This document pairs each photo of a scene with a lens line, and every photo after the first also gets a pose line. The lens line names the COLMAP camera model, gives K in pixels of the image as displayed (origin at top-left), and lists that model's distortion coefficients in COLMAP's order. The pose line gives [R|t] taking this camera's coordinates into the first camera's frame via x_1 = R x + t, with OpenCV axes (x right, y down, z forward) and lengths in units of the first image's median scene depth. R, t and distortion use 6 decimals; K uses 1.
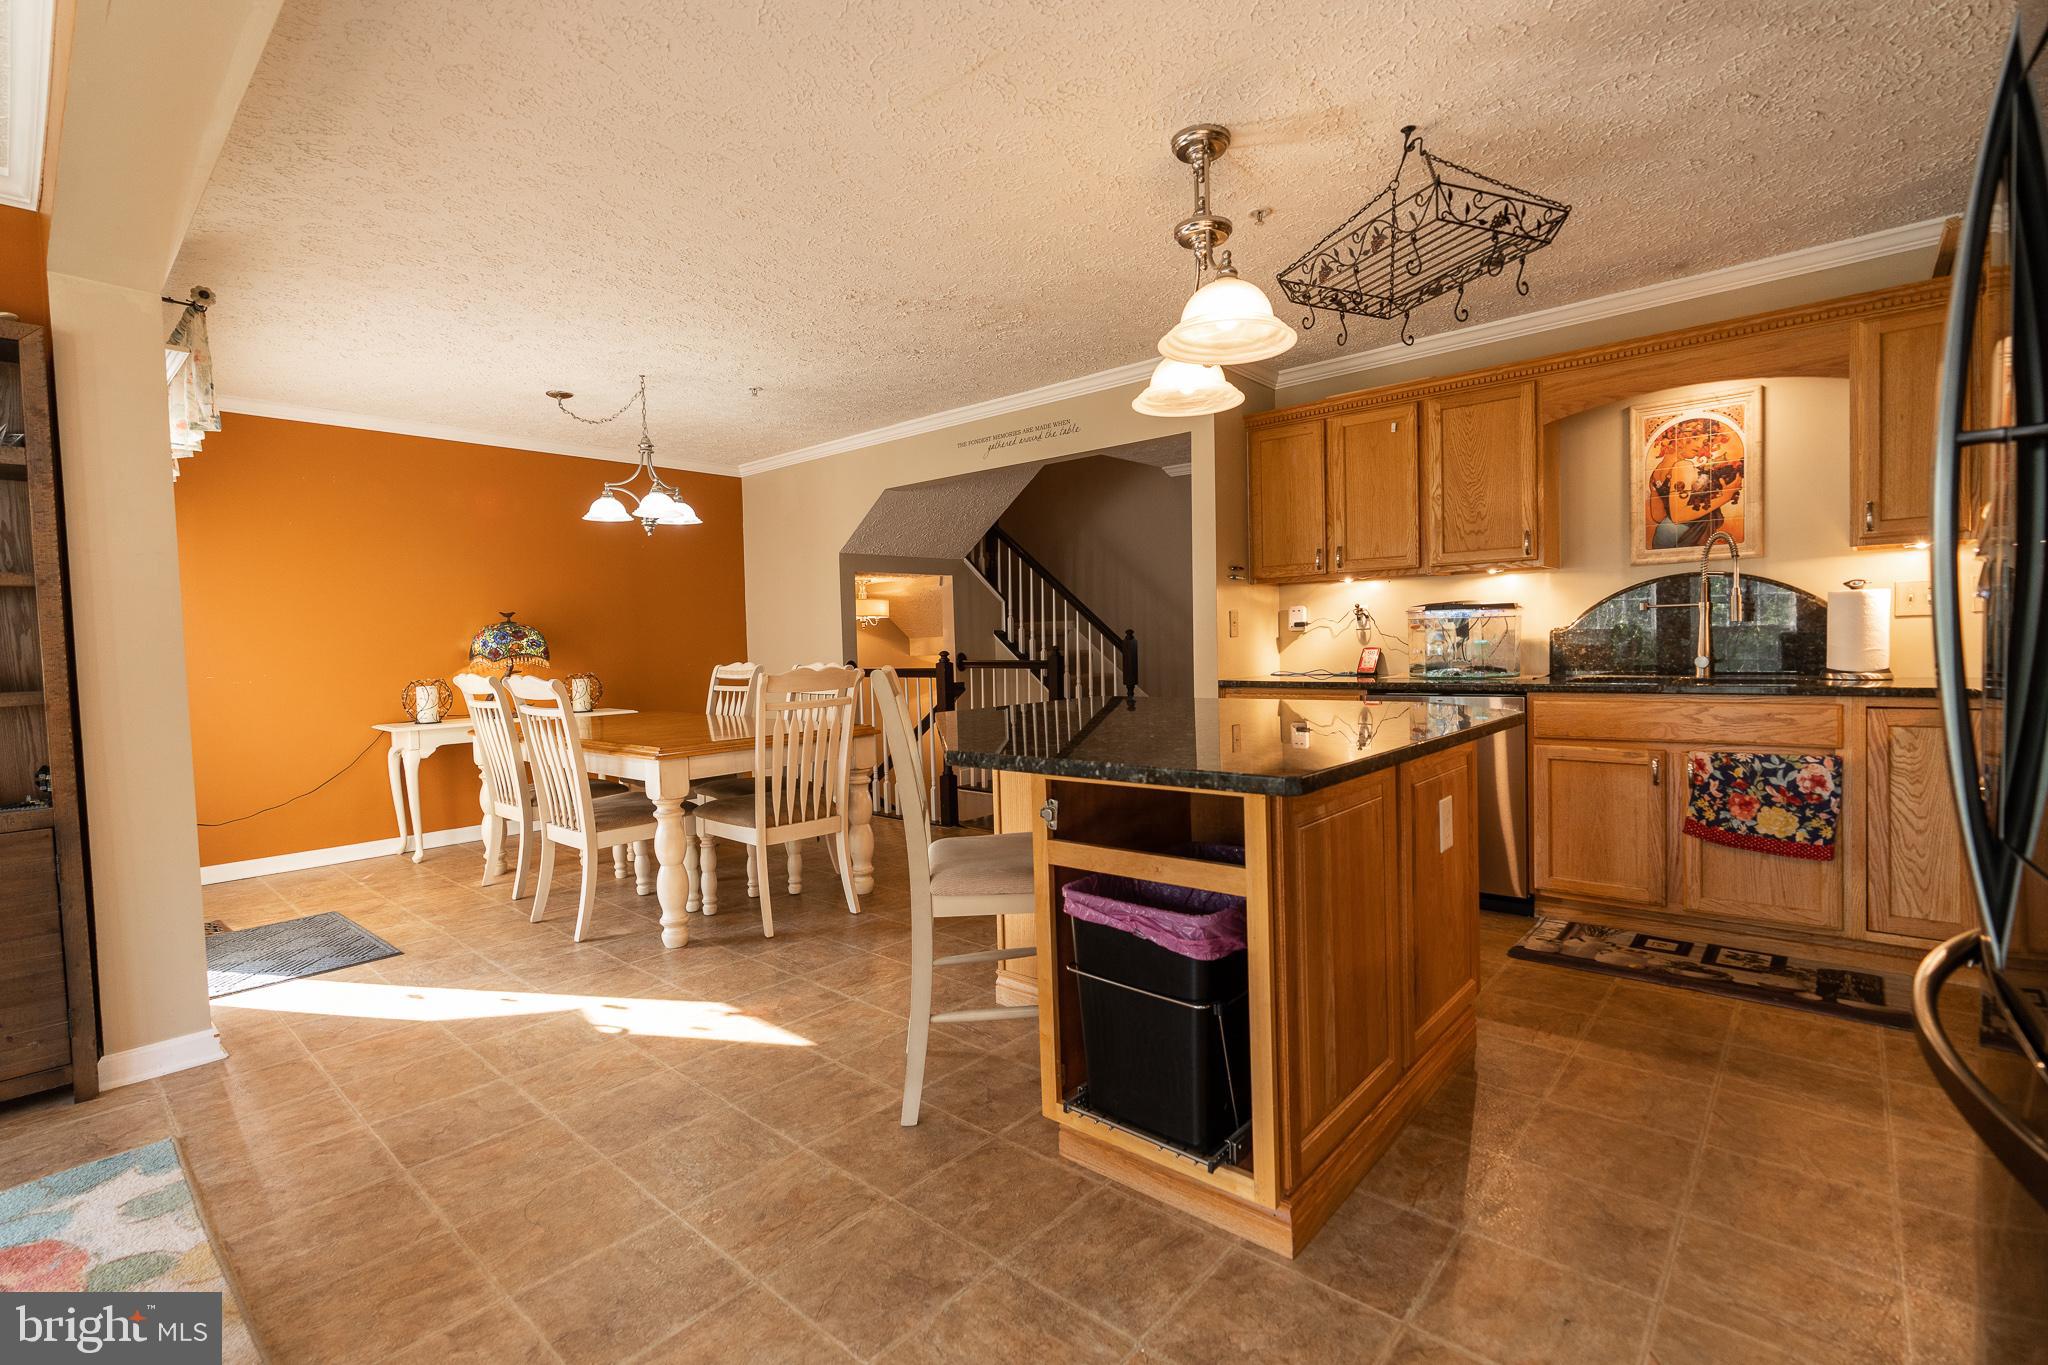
lens RADIAL K [[915.8, 0, 1020.9], [0, 915.8, 674.5], [0, 0, 1]] dist [-0.001533, -0.000178]
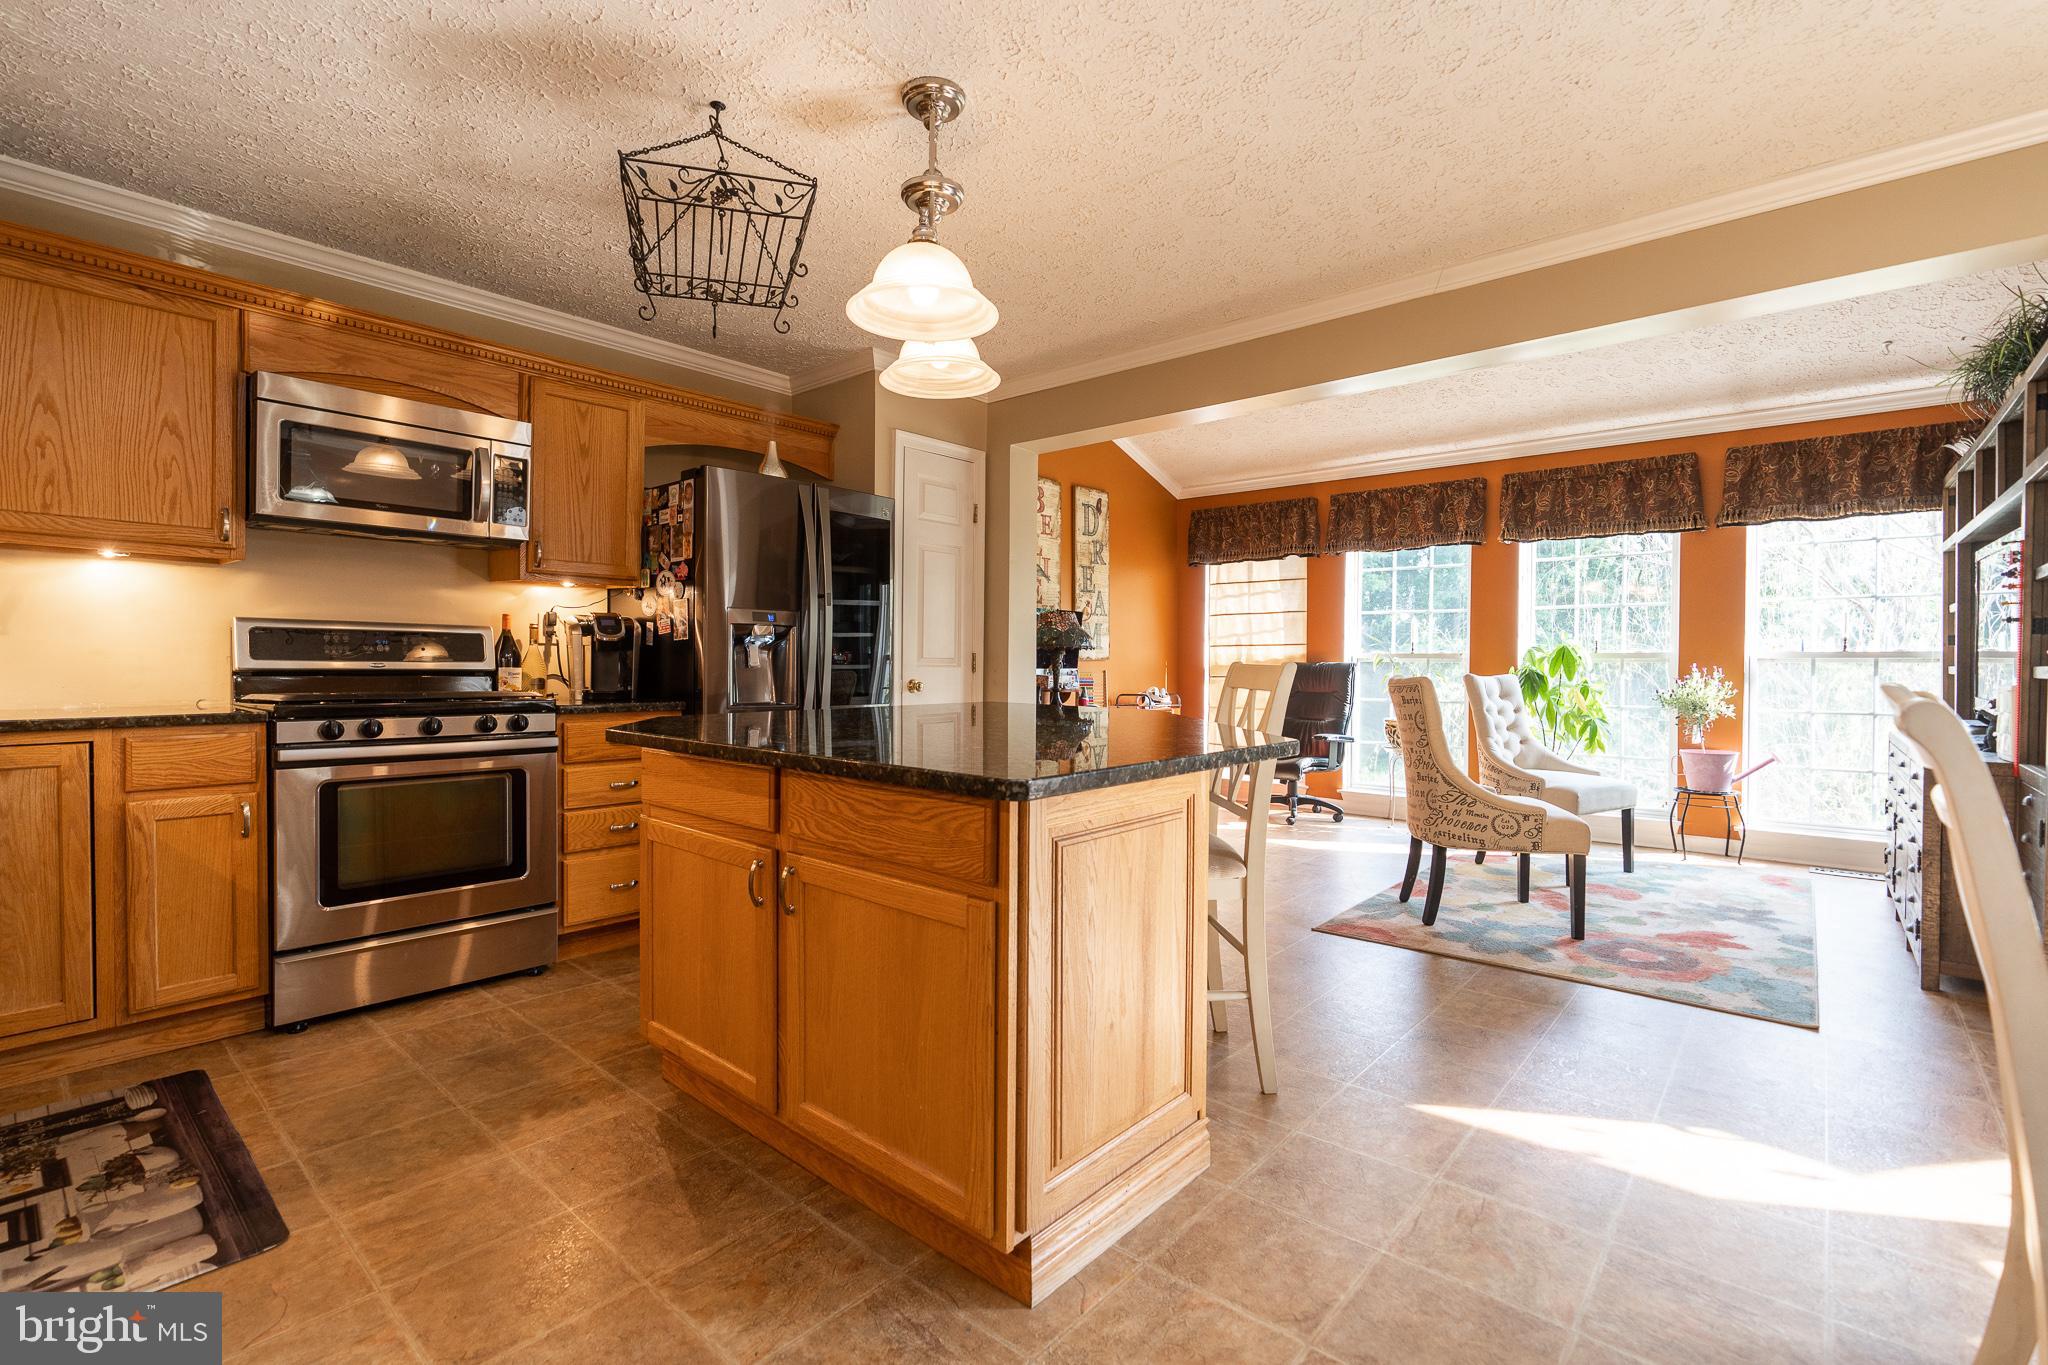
lens RADIAL K [[915.8, 0, 1020.9], [0, 915.8, 674.5], [0, 0, 1]] dist [-0.001533, -0.000178]
pose [[-0.999711, 0.022969, -0.007100, 0.108000], [0.022554, 0.998290, 0.053926, -0.044599], [0.008327, 0.053750, -0.998520, 1.636939]]
